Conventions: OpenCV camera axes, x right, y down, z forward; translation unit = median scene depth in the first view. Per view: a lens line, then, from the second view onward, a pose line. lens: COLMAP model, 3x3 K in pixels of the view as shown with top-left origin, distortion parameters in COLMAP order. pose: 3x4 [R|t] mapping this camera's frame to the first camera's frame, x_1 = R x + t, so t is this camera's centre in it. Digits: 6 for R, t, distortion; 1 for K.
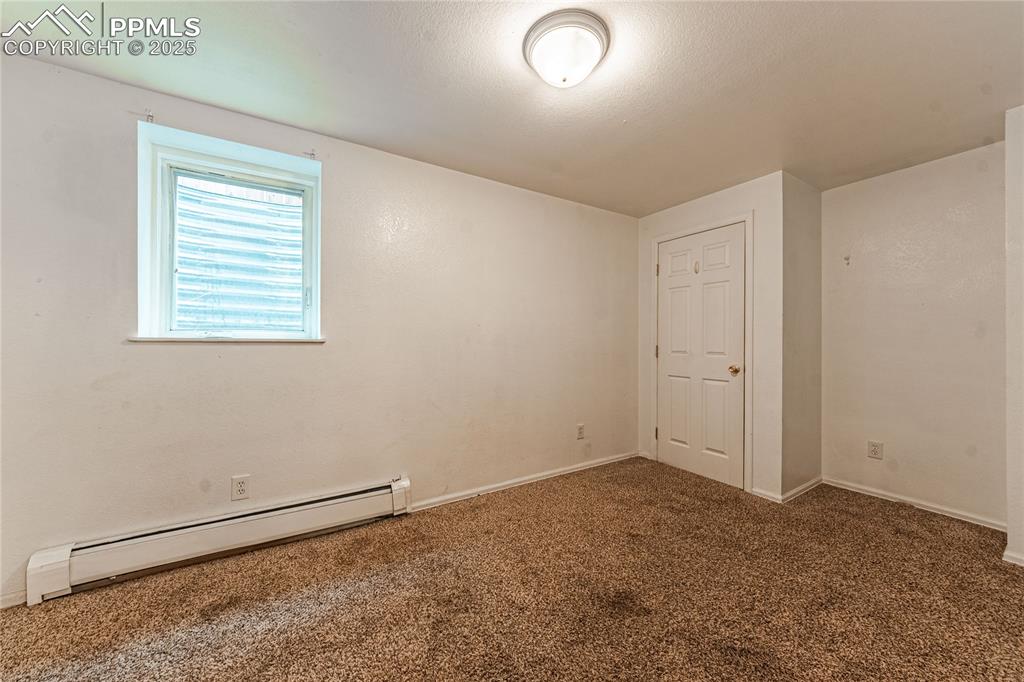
lens RADIAL K [[368.4, 0, 513.5], [0, 368.4, 340.0], [0, 0, 1]] dist [0.000073, -0.000020]
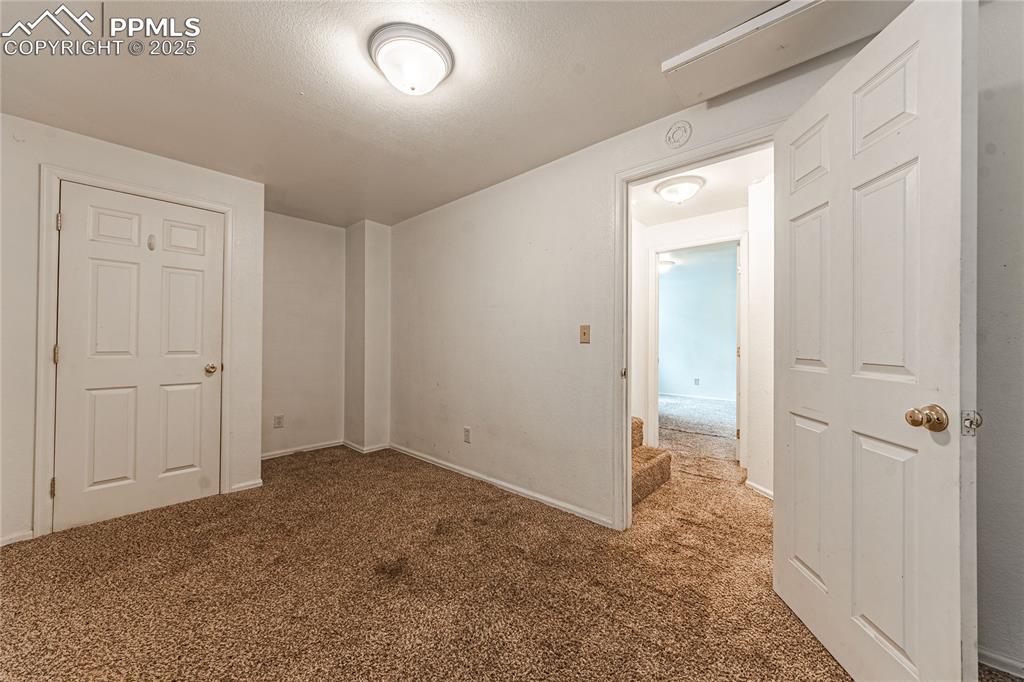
lens RADIAL K [[368.4, 0, 513.5], [0, 368.4, 340.0], [0, 0, 1]] dist [0.000073, -0.000020]
pose [[-0.271462, -0.001901, 0.962447, -0.495667], [-0.011050, 0.999938, -0.001142, -0.000170], [-0.962386, -0.010945, -0.271466, 0.525338]]
